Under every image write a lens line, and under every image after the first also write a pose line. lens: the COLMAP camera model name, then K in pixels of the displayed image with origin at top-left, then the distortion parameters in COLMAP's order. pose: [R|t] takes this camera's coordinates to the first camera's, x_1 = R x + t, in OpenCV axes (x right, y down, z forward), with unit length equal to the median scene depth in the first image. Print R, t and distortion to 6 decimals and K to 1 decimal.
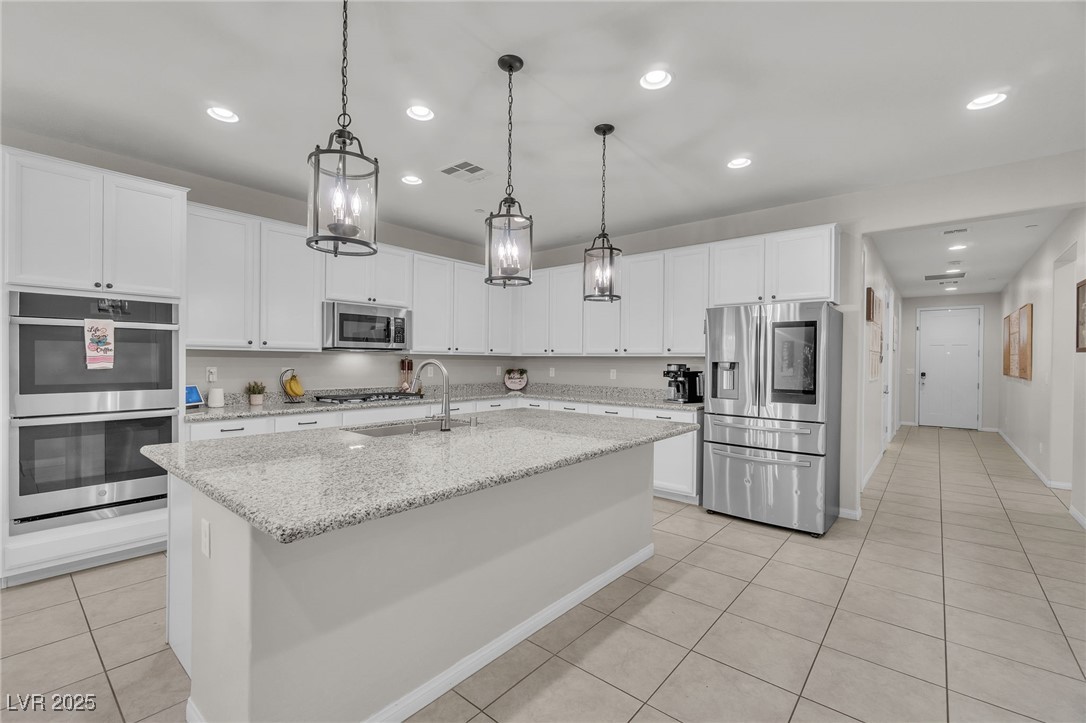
lens RADIAL K [[467.8, 0, 532.3], [0, 467.8, 361.2], [0, 0, 1]] dist [-0.010389, -0.000661]
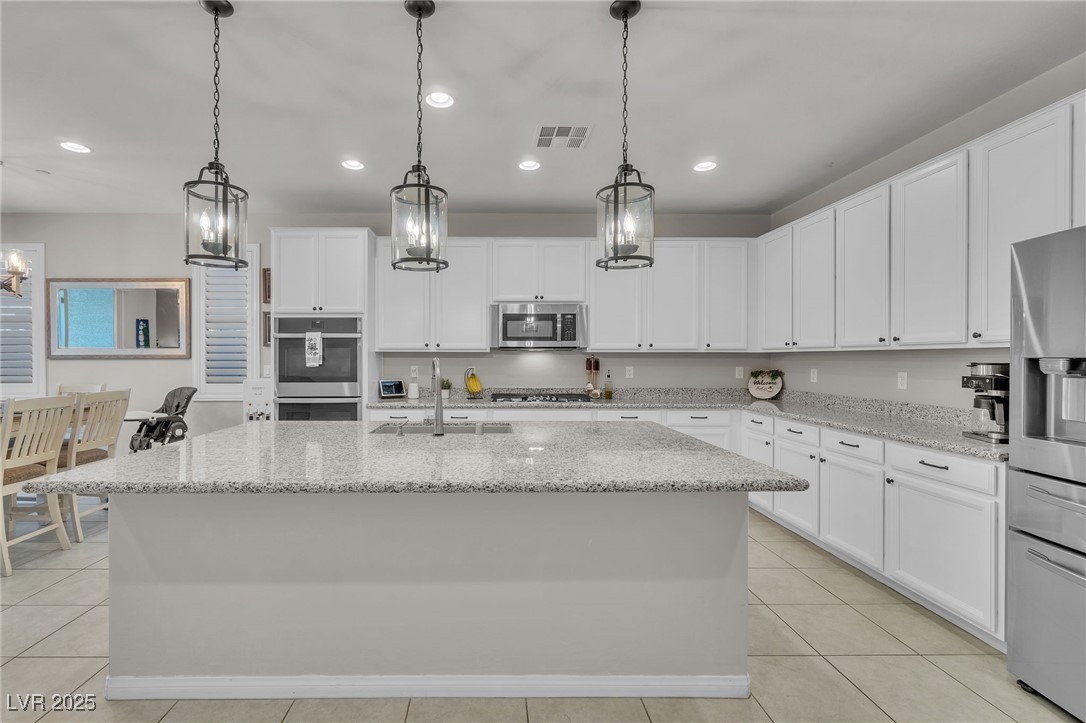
lens RADIAL K [[484.7, 0, 507.2], [0, 484.7, 362.3], [0, 0, 1]] dist [-0.004542, -0.000087]
pose [[0.658049, -0.002633, -0.752971, 0.368204], [0.004619, 0.999989, 0.000539, 0.002900], [0.752961, -0.003833, 0.658054, 0.282459]]
